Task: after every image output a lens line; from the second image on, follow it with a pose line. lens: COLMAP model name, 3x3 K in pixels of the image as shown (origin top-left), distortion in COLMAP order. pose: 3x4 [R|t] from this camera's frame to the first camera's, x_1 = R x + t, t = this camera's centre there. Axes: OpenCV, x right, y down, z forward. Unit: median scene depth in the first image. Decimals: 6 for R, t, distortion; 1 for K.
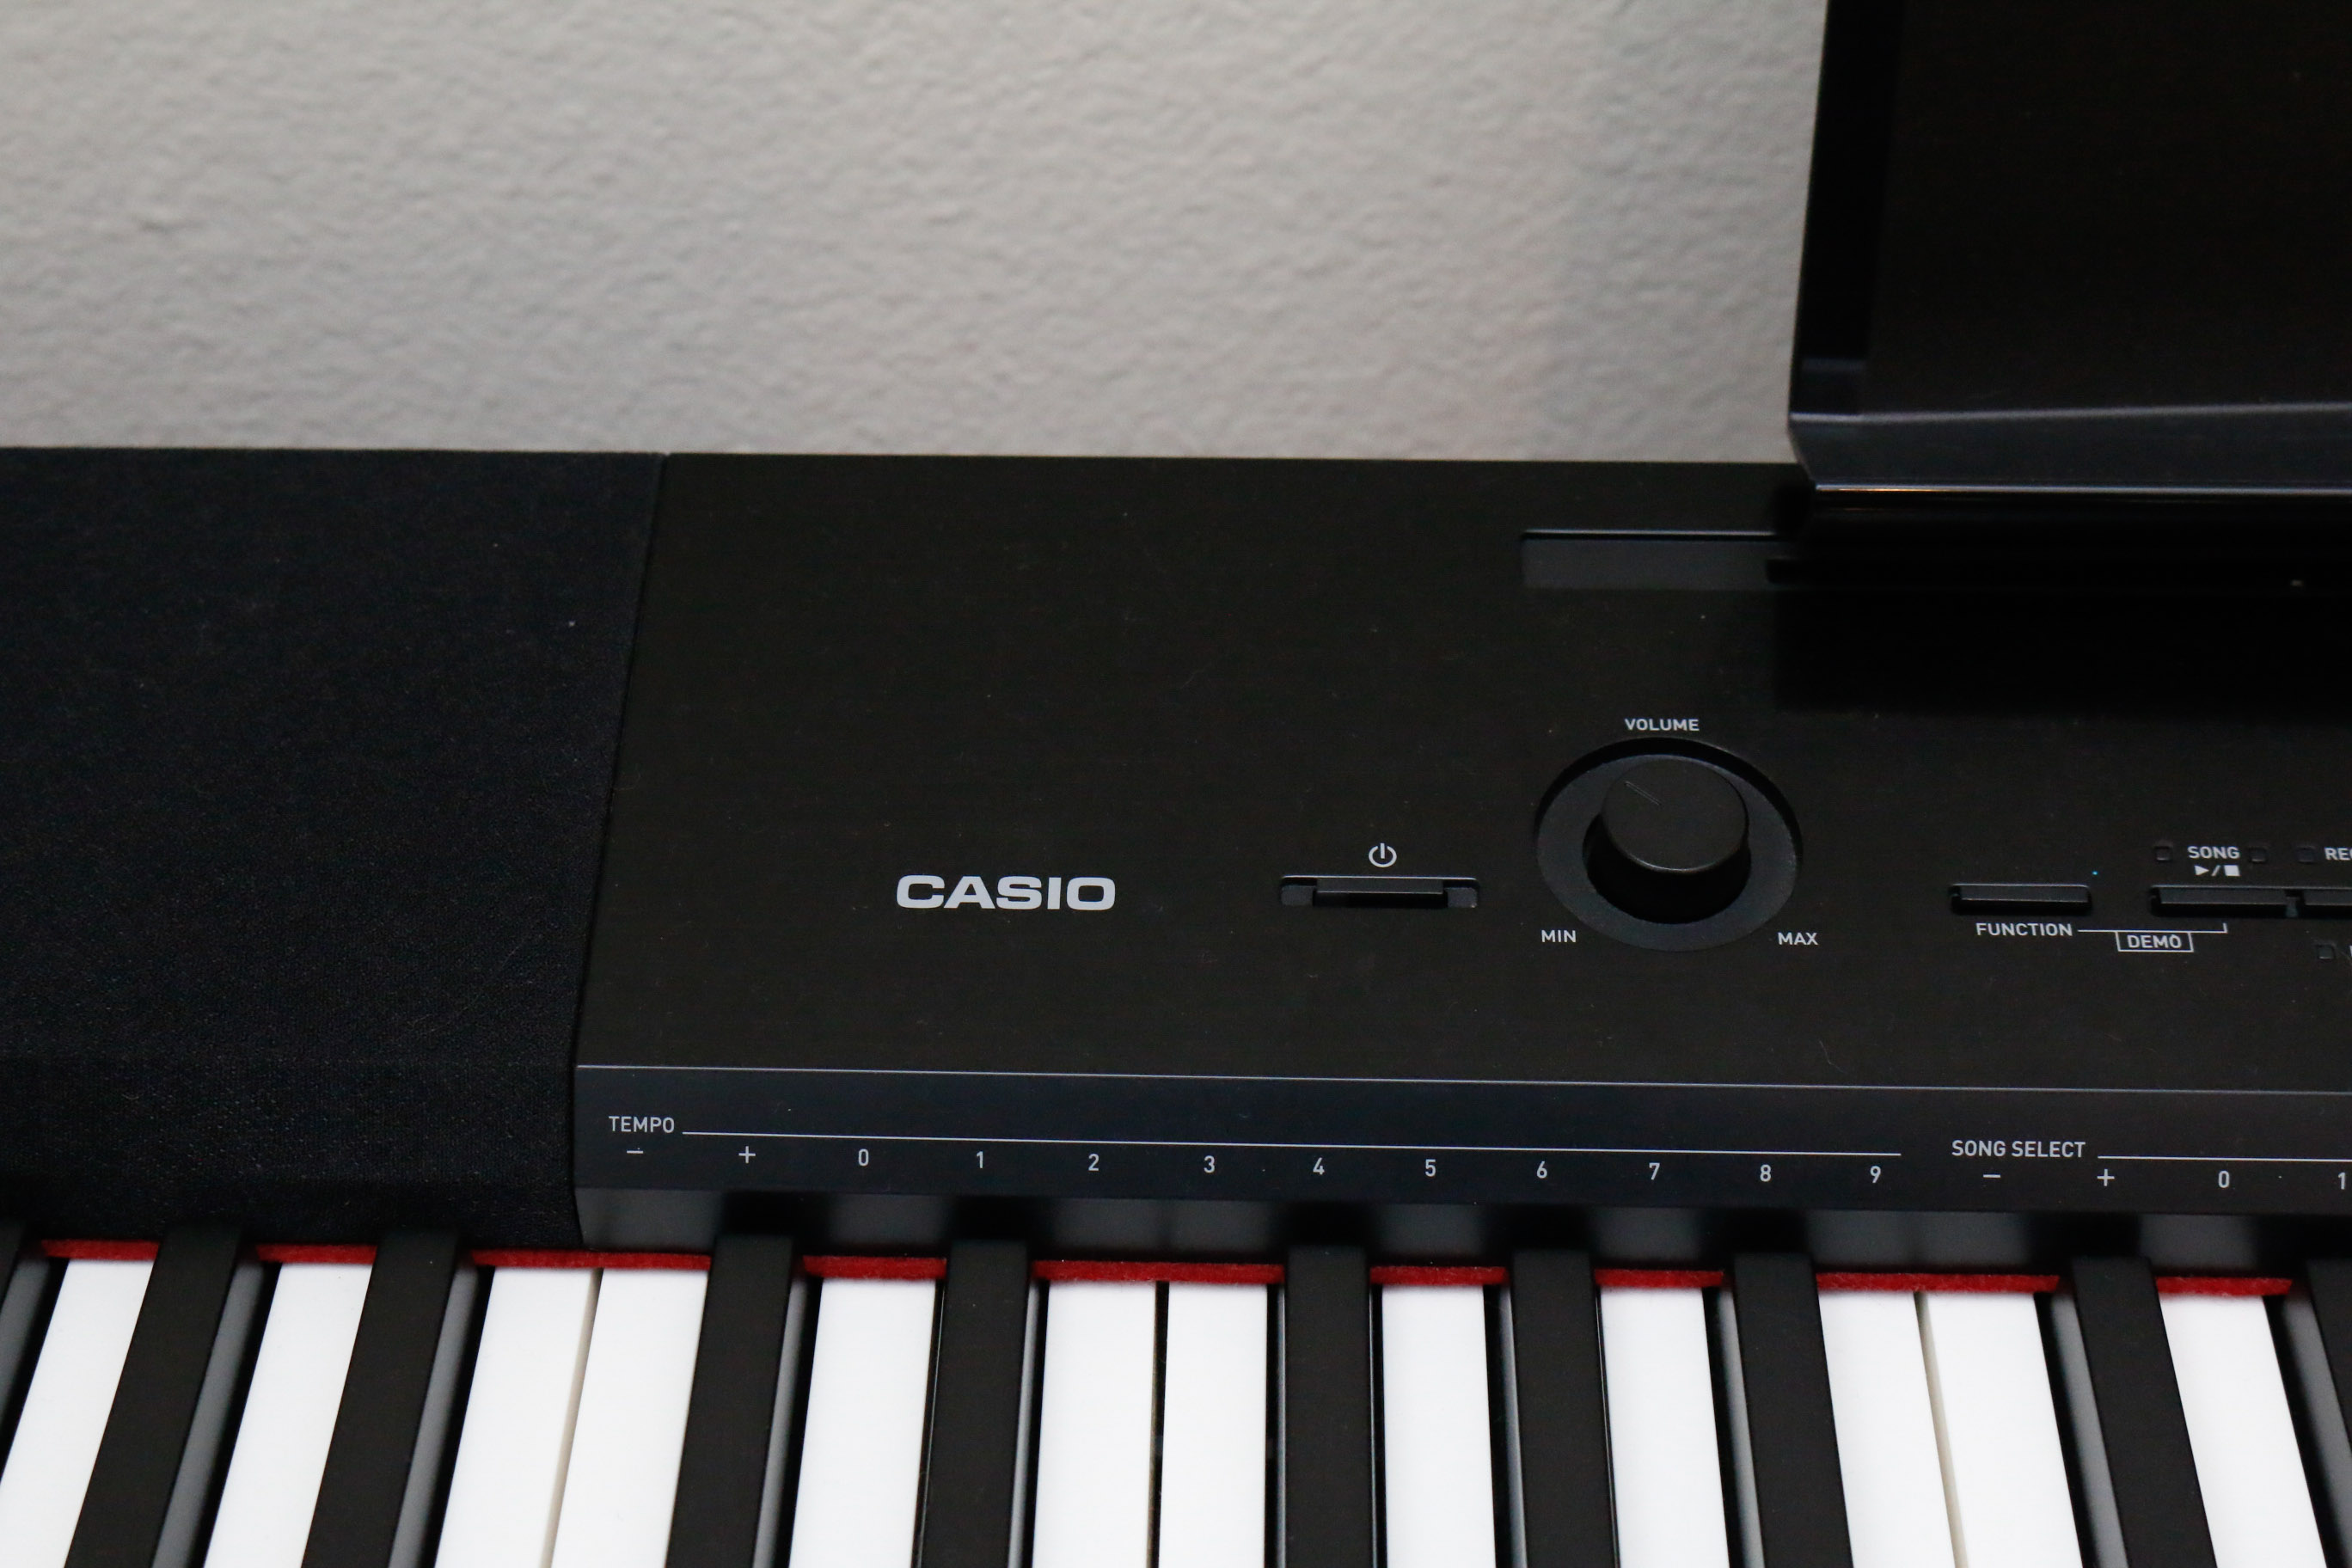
lens RADIAL K [[3833.1, 0, 1176.0], [0, 3833.1, 784.0], [0, 0, 1]] dist [-0.007578, 0.026174]
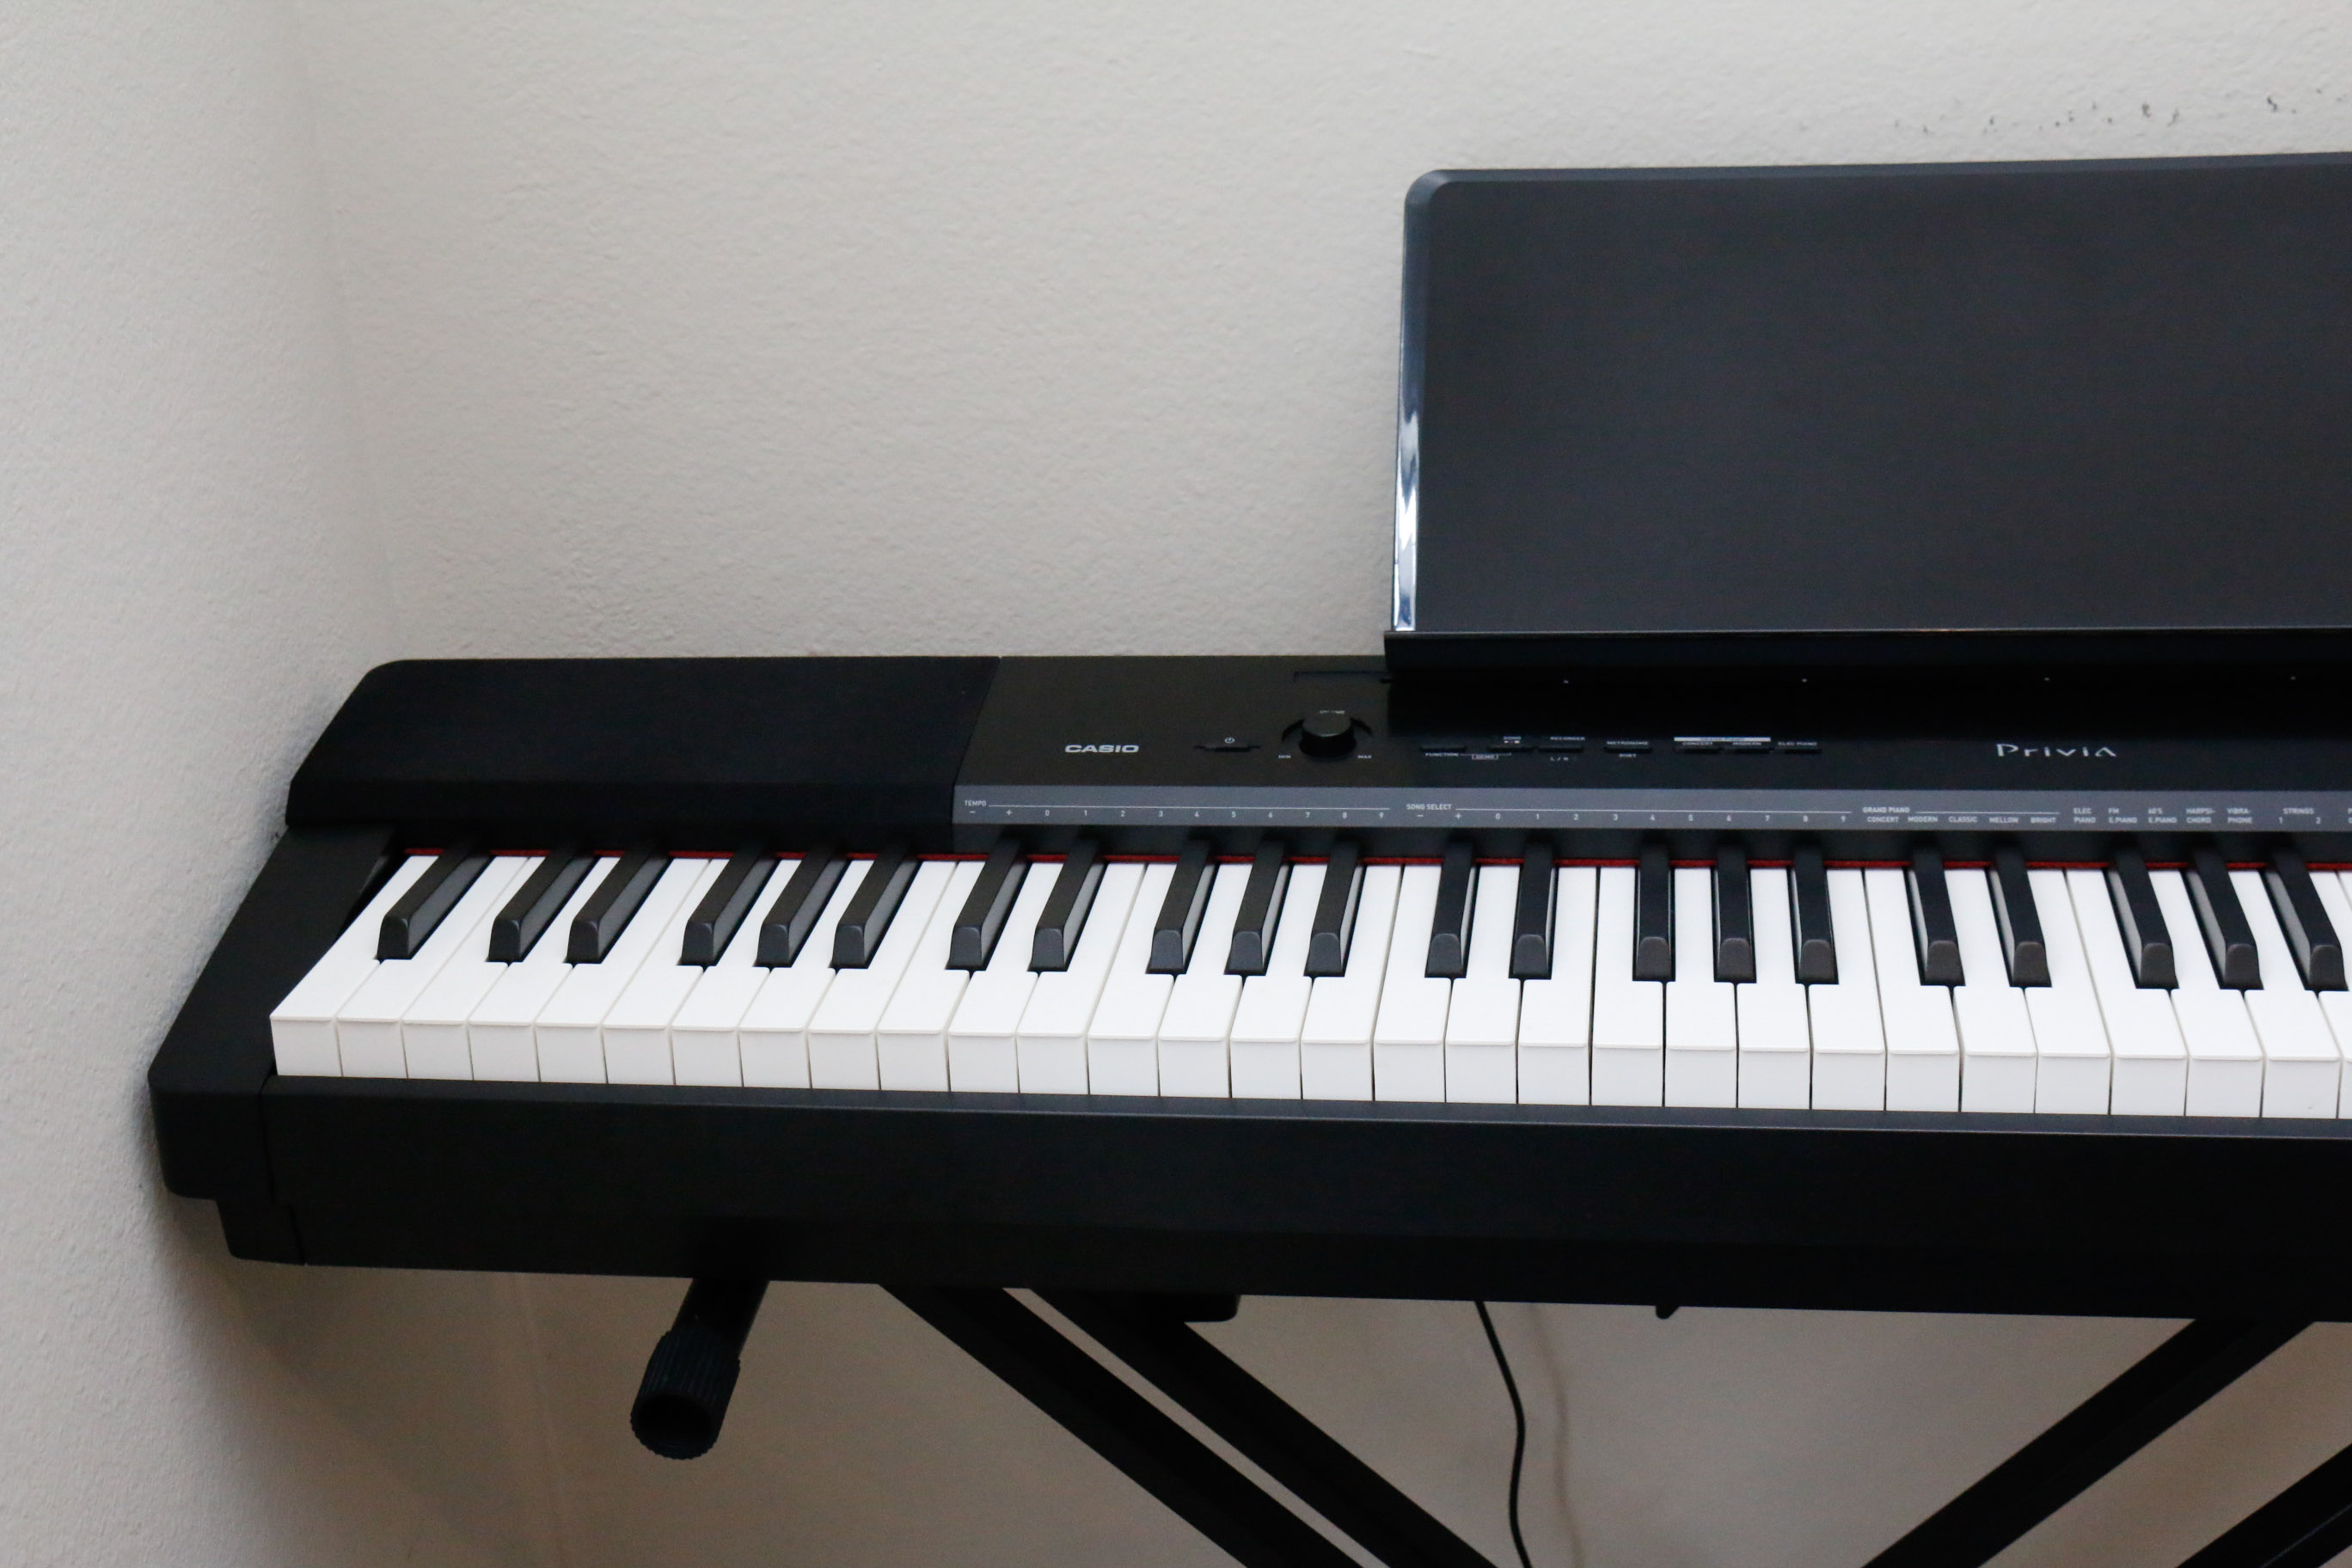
lens RADIAL K [[3645.0, 0, 1176.0], [0, 3645.0, 784.0], [0, 0, 1]] dist [-0.004342, -0.002023]
pose [[0.993844, 0.002760, -0.110754, 0.253118], [-0.043024, 0.930846, -0.362871, 0.837127], [0.102093, 0.365402, 0.925234, -1.241766]]
